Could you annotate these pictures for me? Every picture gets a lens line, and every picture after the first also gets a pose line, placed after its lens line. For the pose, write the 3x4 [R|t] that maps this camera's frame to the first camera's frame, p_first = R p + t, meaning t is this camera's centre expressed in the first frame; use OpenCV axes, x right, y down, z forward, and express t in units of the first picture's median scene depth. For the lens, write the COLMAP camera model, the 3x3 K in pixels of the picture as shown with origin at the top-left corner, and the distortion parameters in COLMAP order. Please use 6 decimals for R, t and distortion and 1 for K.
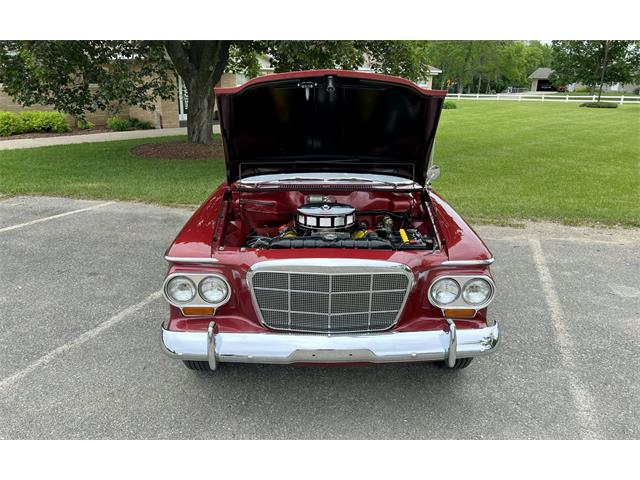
lens RADIAL K [[501.9, 0, 311.8], [0, 501.9, 213.6], [0, 0, 1]] dist [0.045716, -0.057402]
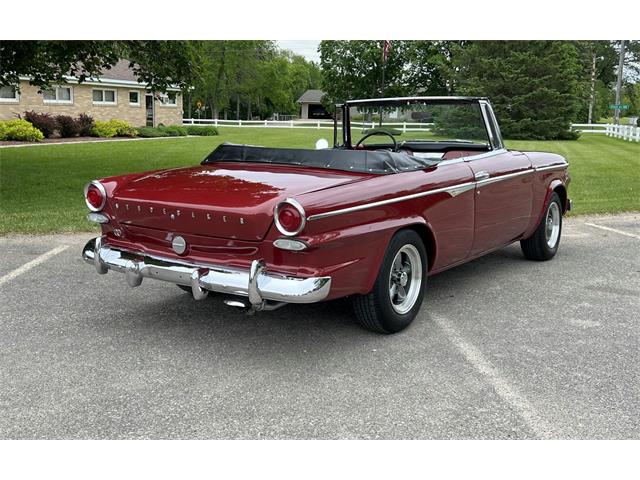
lens RADIAL K [[725.5, 0, 301.5], [0, 725.5, 219.3], [0, 0, 1]] dist [0.030023, 0.000000]
pose [[0.919819, -0.048169, 0.389375, -0.064586], [0.087758, 0.992549, -0.084523, 0.044605], [-0.382402, 0.111916, 0.917193, -0.060403]]
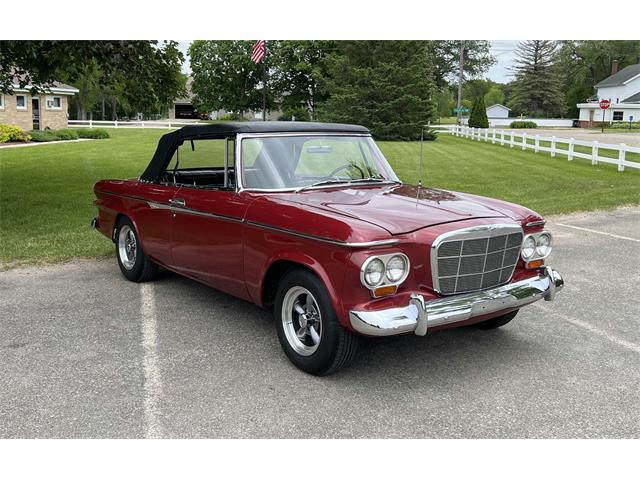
lens RADIAL K [[685.7, 0, 323.7], [0, 685.7, 193.6], [0, 0, 1]] dist [0.043925, 0.000000]
pose [[0.801359, -0.061007, 0.595065, -0.191138], [0.137512, 0.986932, -0.084002, 0.014973], [-0.582164, 0.149144, 0.799275, -0.020139]]
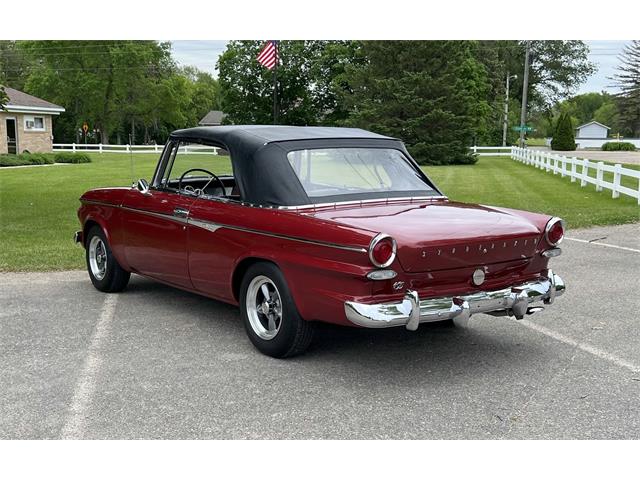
lens RADIAL K [[779.6, 0, 300.5], [0, 779.6, 285.1], [0, 0, 1]] dist [0.038039, 0.000000]
pose [[0.872622, -0.089344, 0.480155, 0.021869], [0.118040, 0.992561, -0.029835, 0.053879], [-0.473918, 0.082712, 0.876676, -0.131460]]
